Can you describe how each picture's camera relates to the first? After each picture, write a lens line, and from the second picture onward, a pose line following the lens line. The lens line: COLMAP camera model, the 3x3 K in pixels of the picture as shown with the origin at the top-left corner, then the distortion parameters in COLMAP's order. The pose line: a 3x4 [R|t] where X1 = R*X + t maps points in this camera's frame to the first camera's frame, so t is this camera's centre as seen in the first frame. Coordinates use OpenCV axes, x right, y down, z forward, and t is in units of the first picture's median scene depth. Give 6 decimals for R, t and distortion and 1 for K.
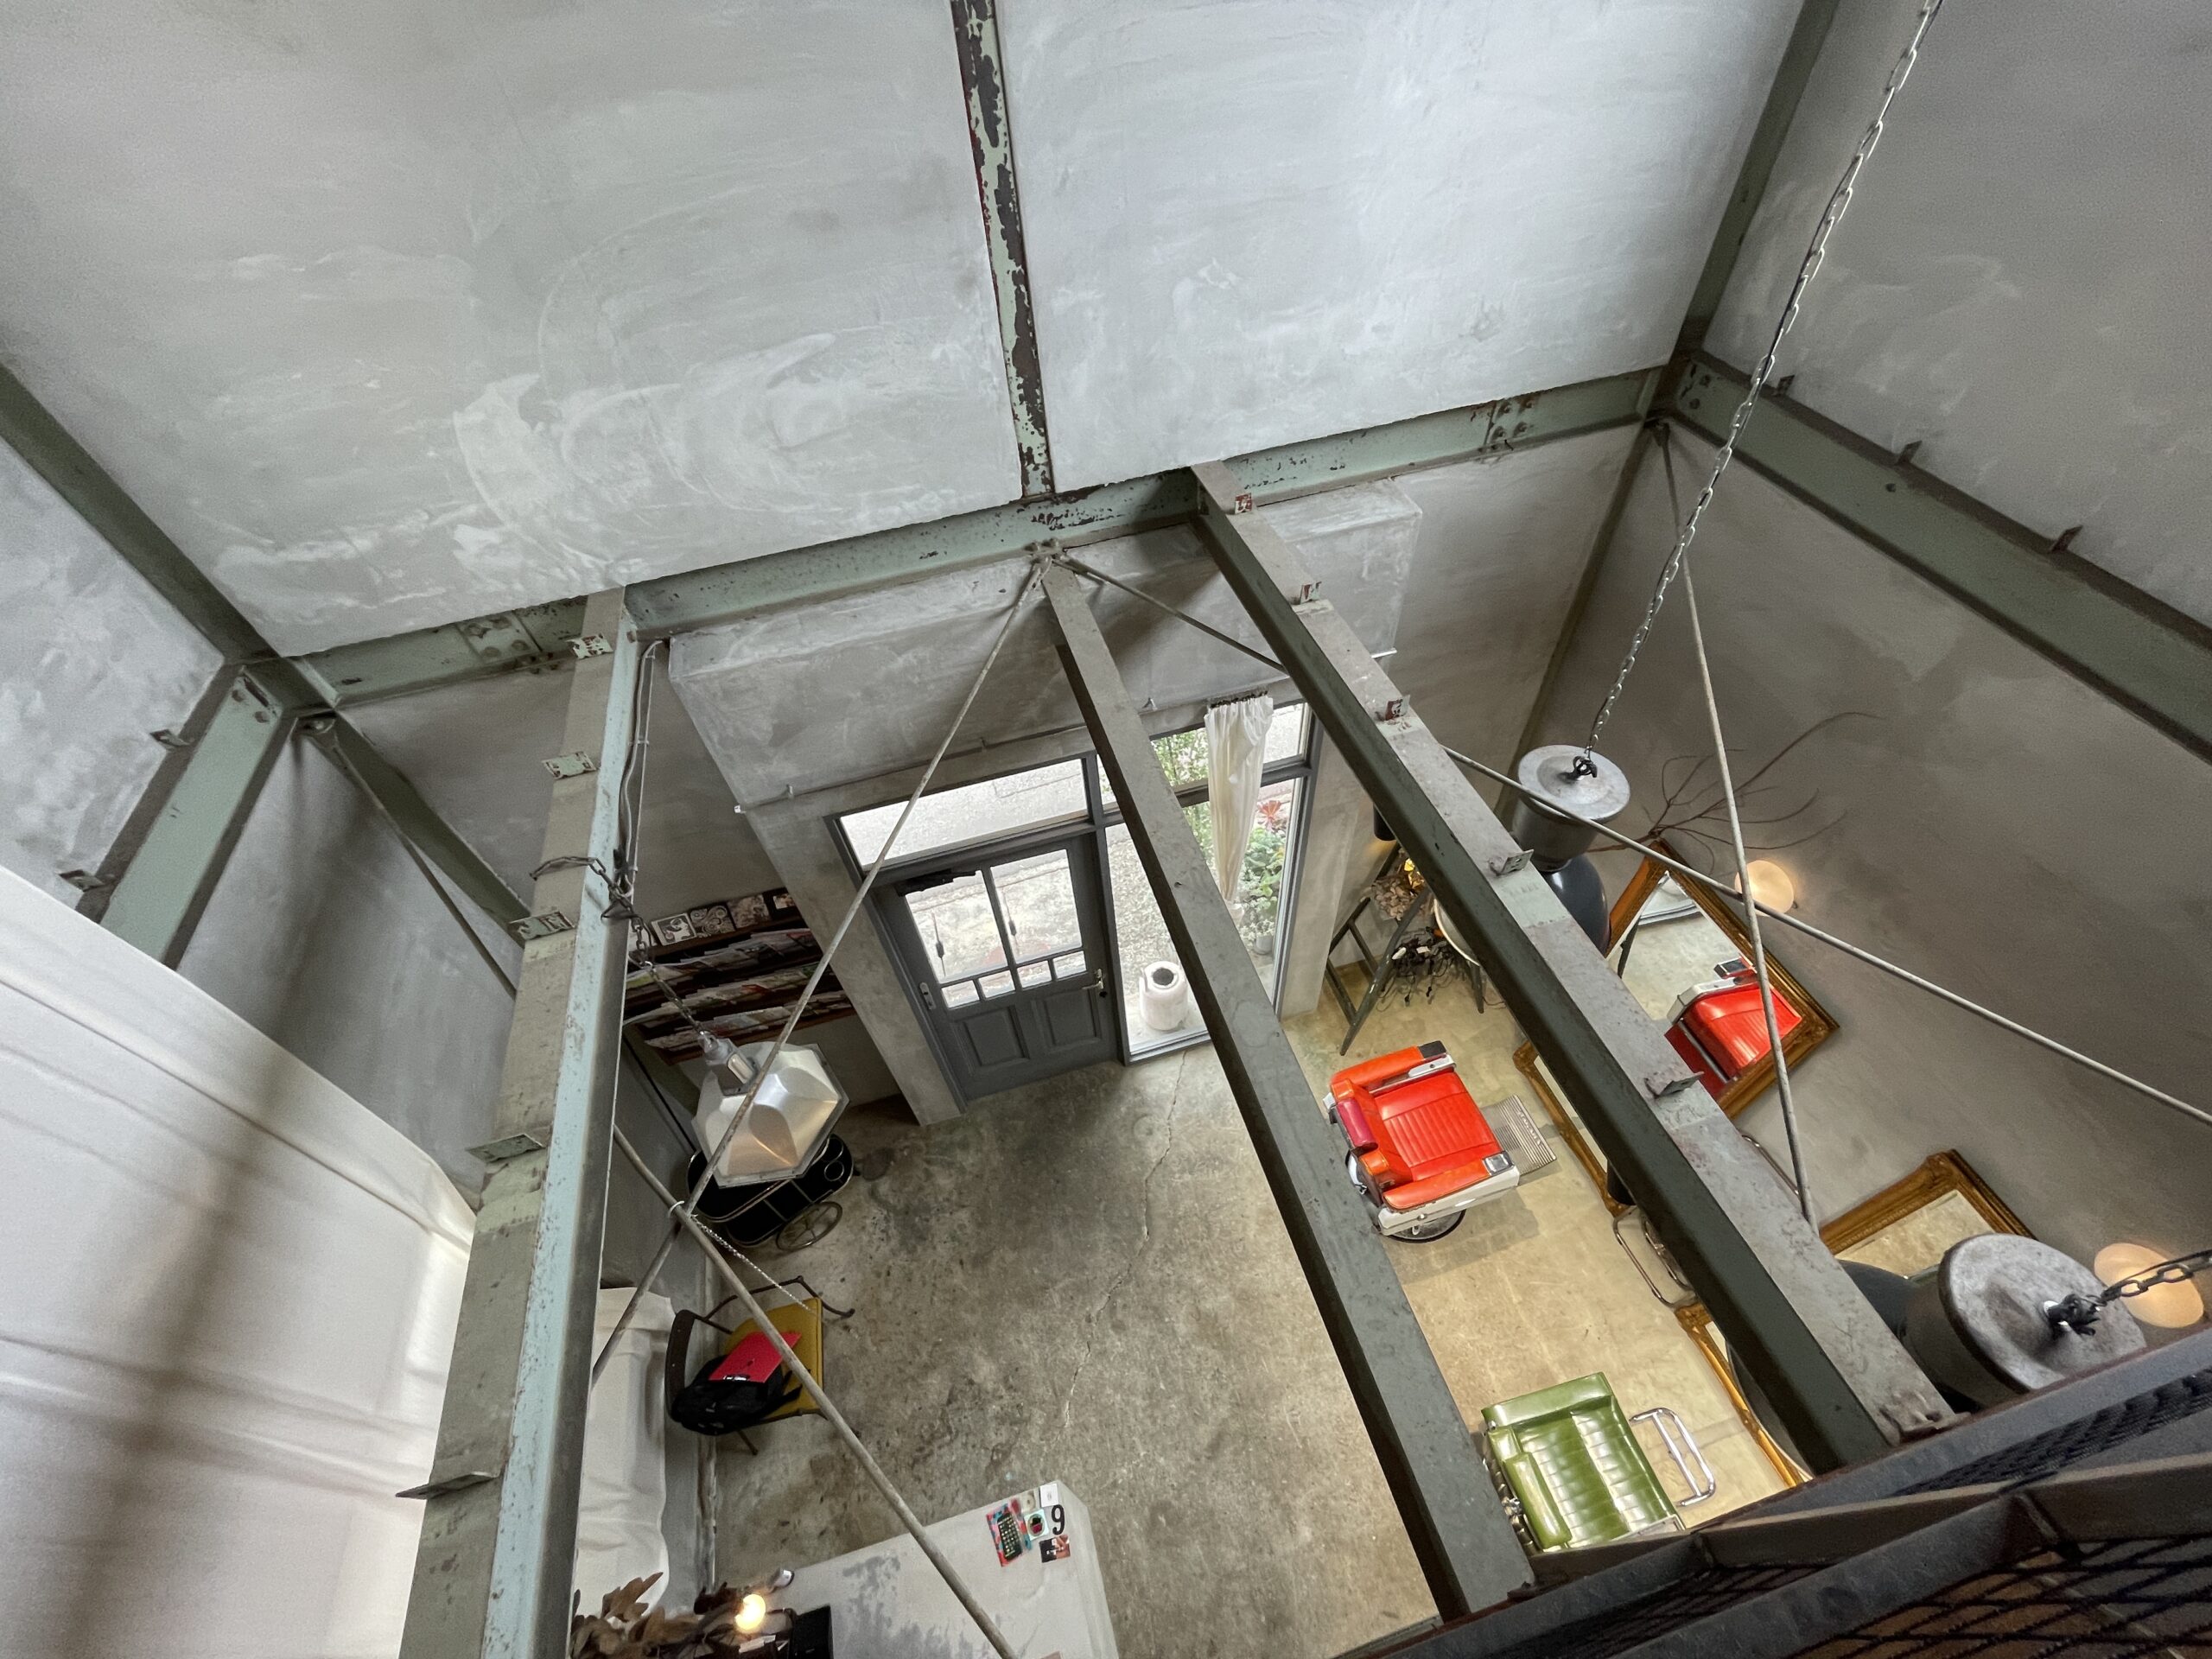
lens RADIAL K [[906.3, 0, 1102.5], [0, 906.3, 831.3], [0, 0, 1]] dist [-0.003014, 0.000160]
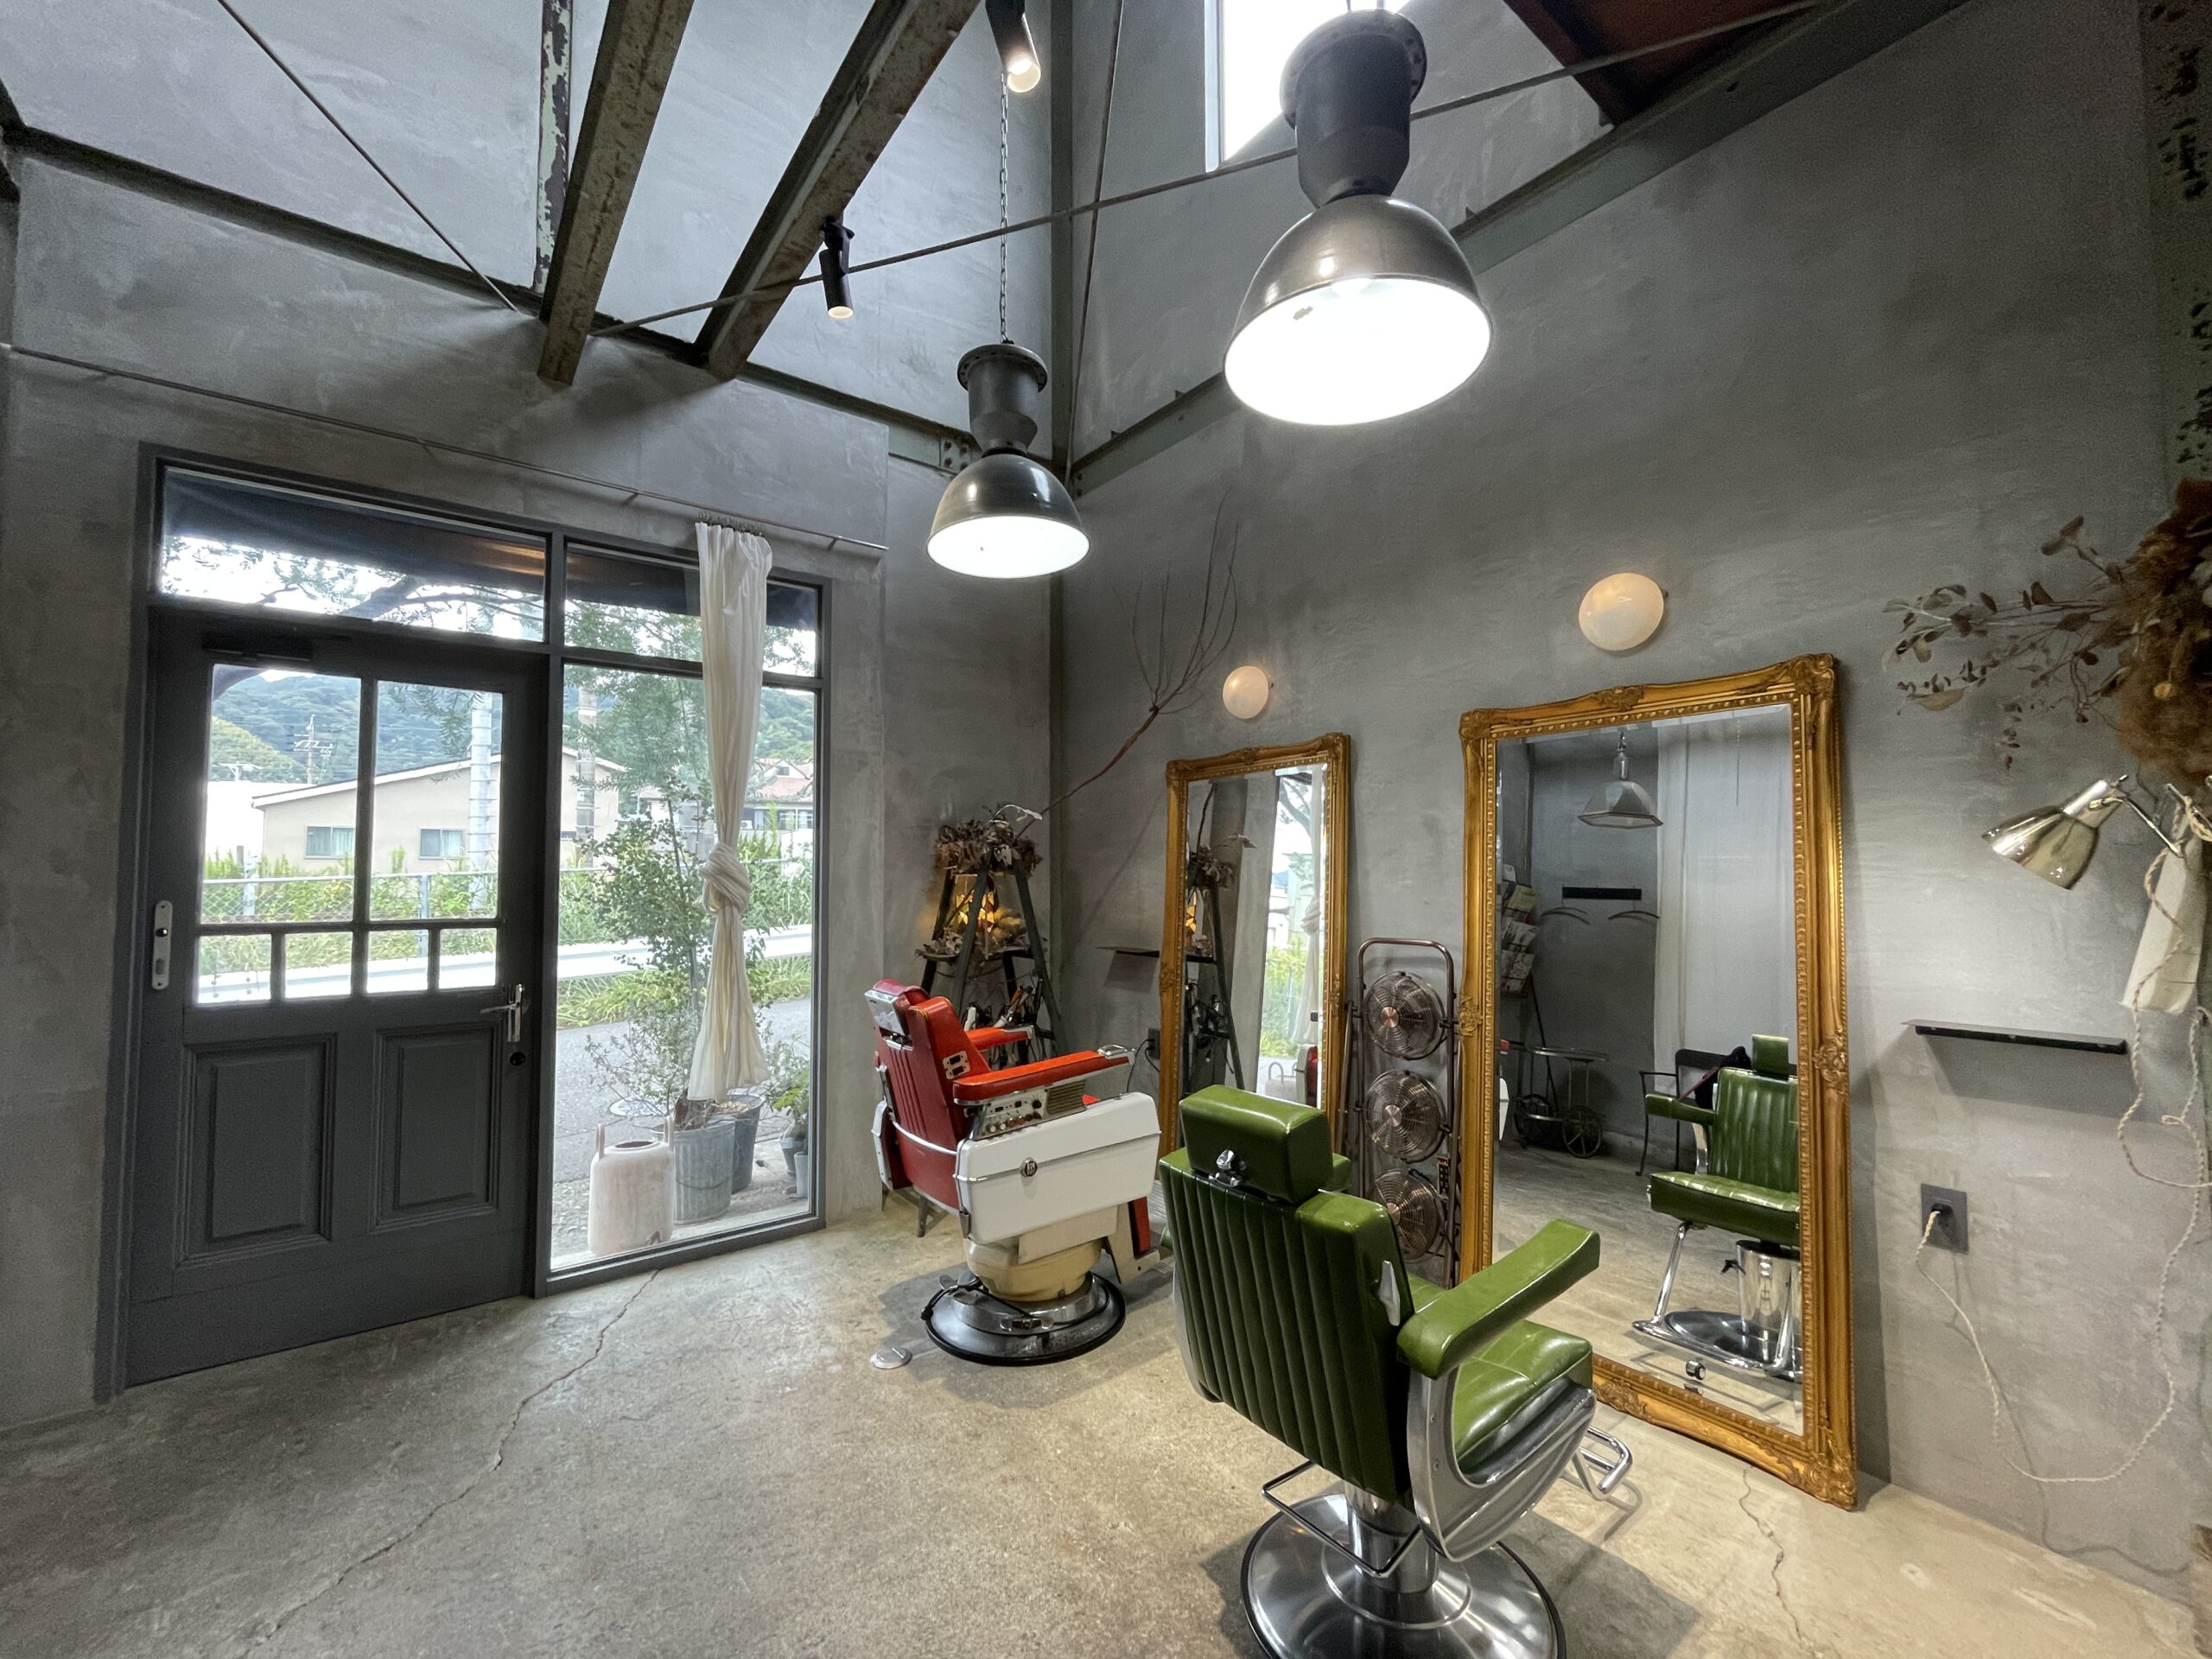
lens RADIAL K [[906.3, 0, 1102.5], [0, 906.3, 831.3], [0, 0, 1]] dist [-0.003014, 0.000160]
pose [[0.927368, 0.087636, 0.363744, 0.169512], [0.237379, 0.613656, -0.753046, 0.817288], [-0.289207, 0.784695, 0.548282, 0.513489]]
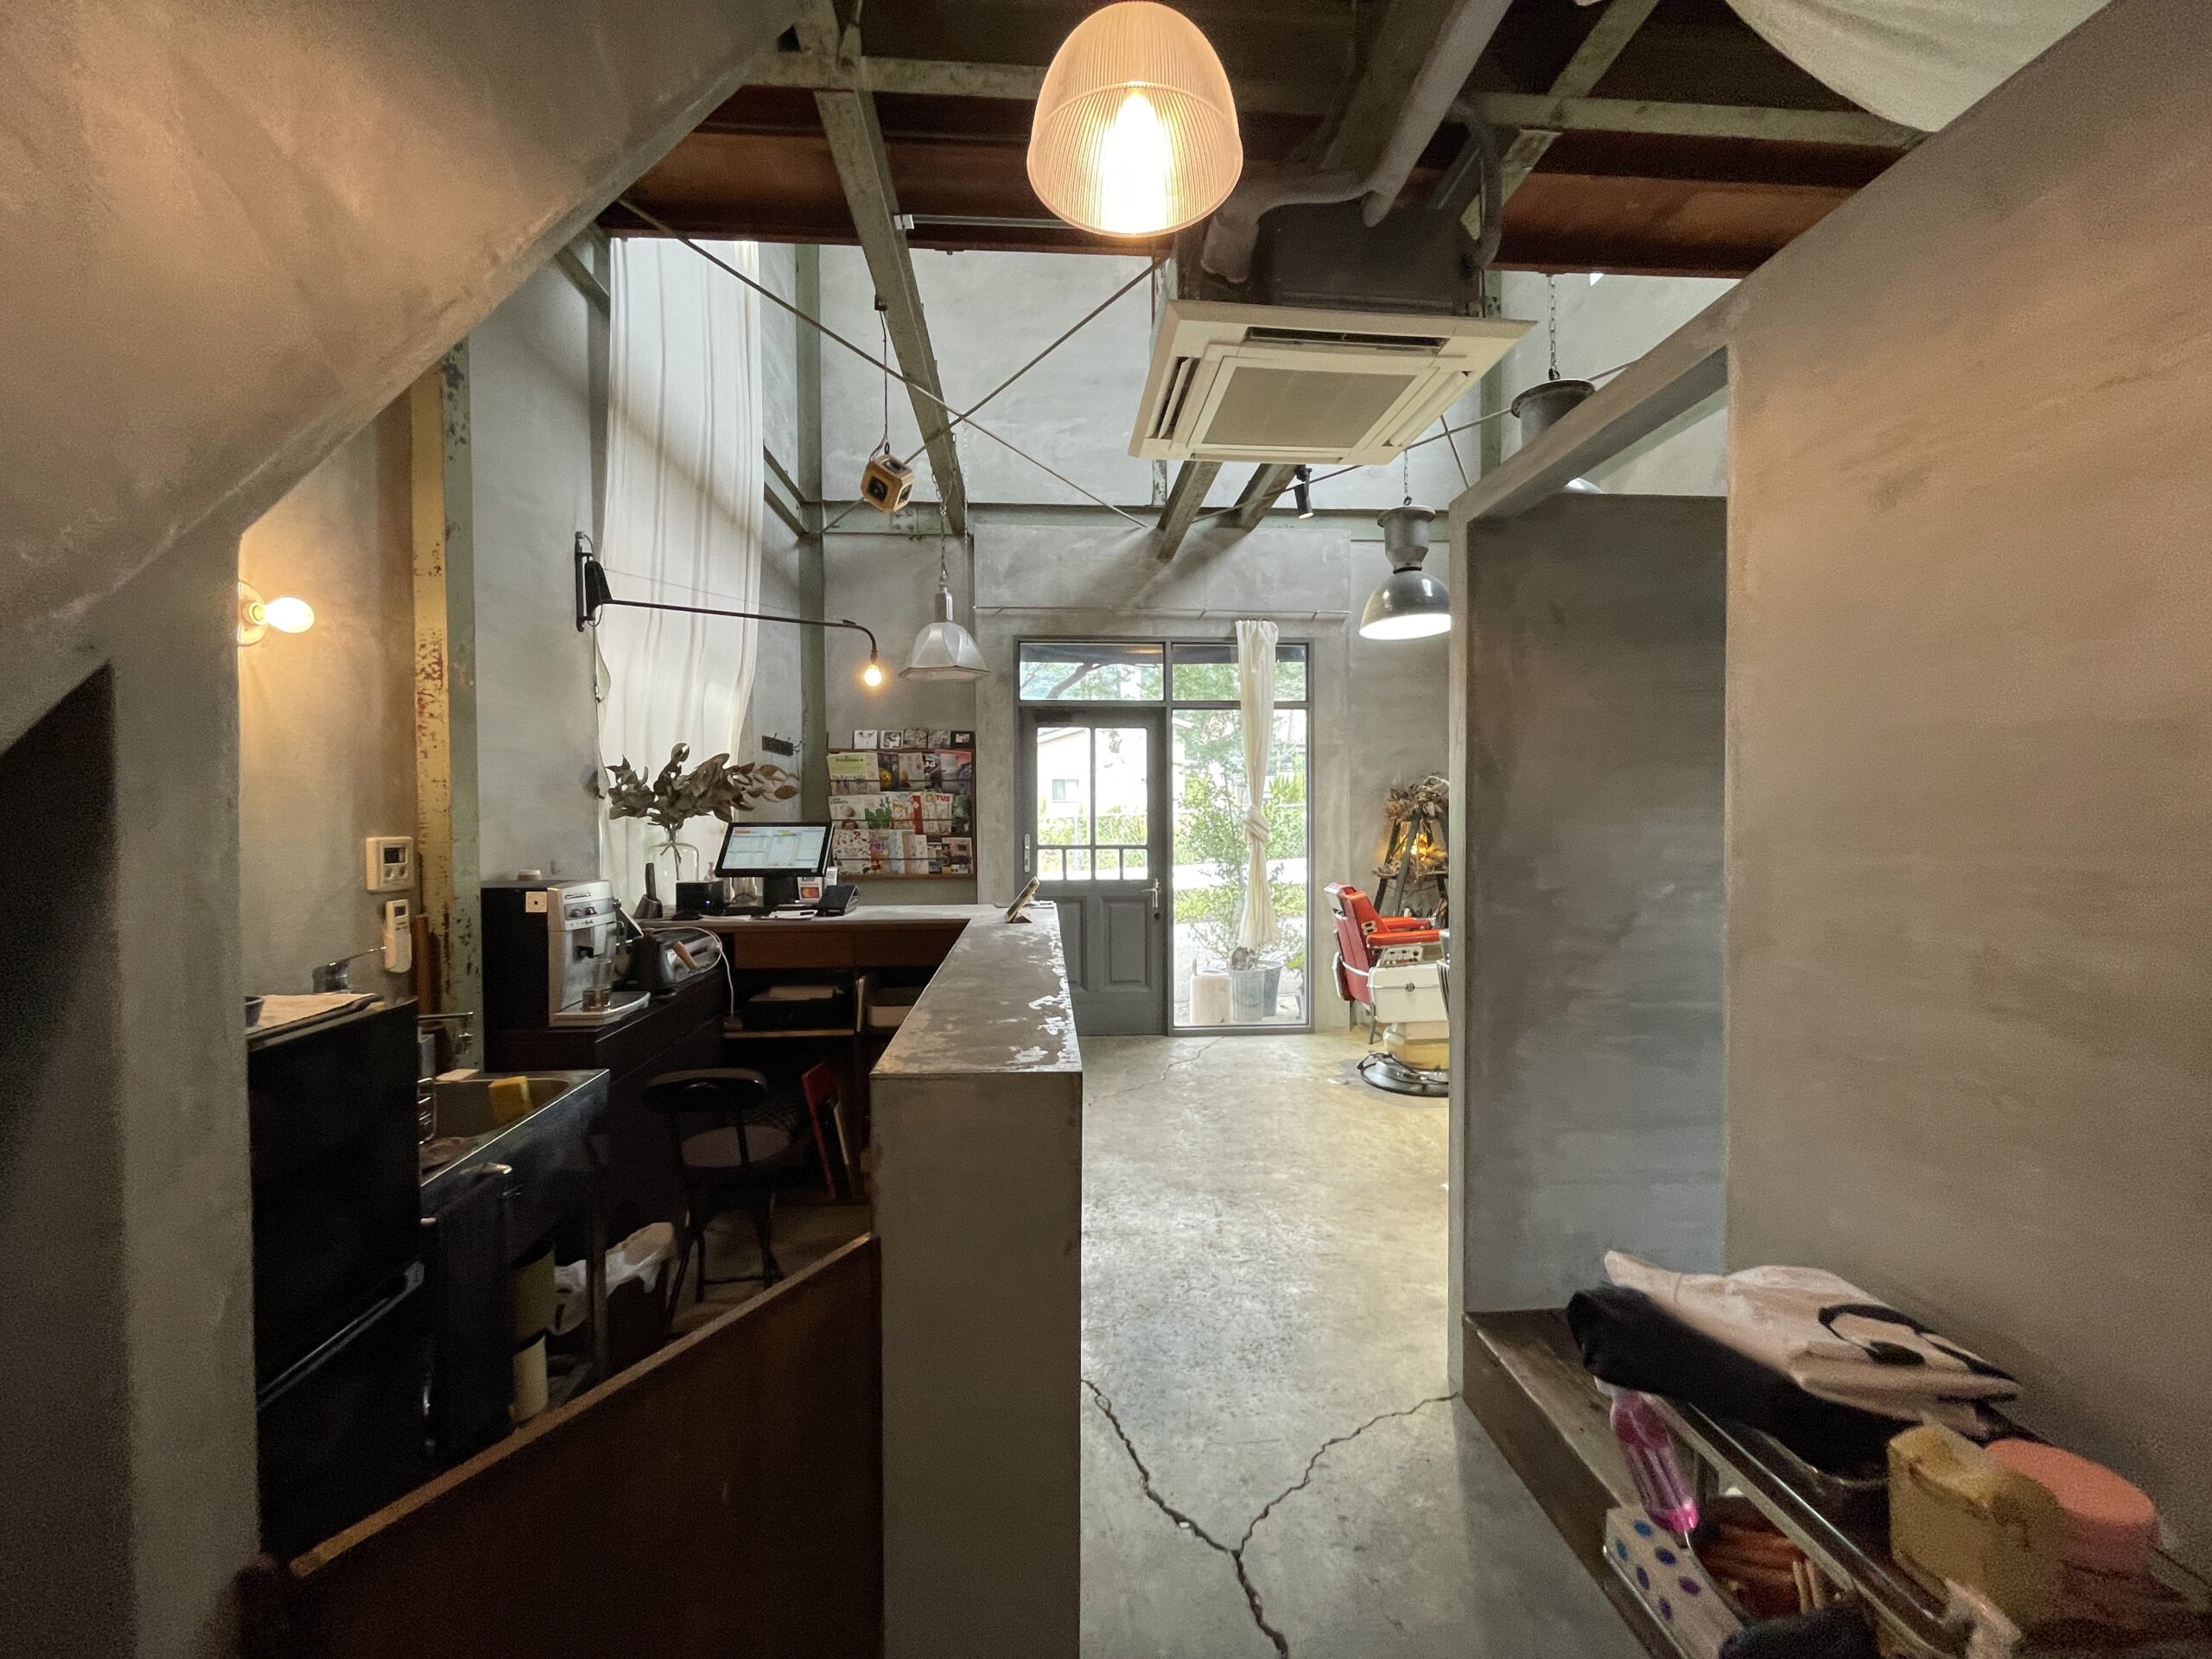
lens RADIAL K [[906.3, 0, 1102.5], [0, 906.3, 831.3], [0, 0, 1]] dist [-0.003014, 0.000160]
pose [[0.977689, 0.073123, -0.196921, 0.203970], [-0.194877, 0.665661, -0.720360, 1.262758], [0.078407, 0.742663, 0.665059, 0.102334]]
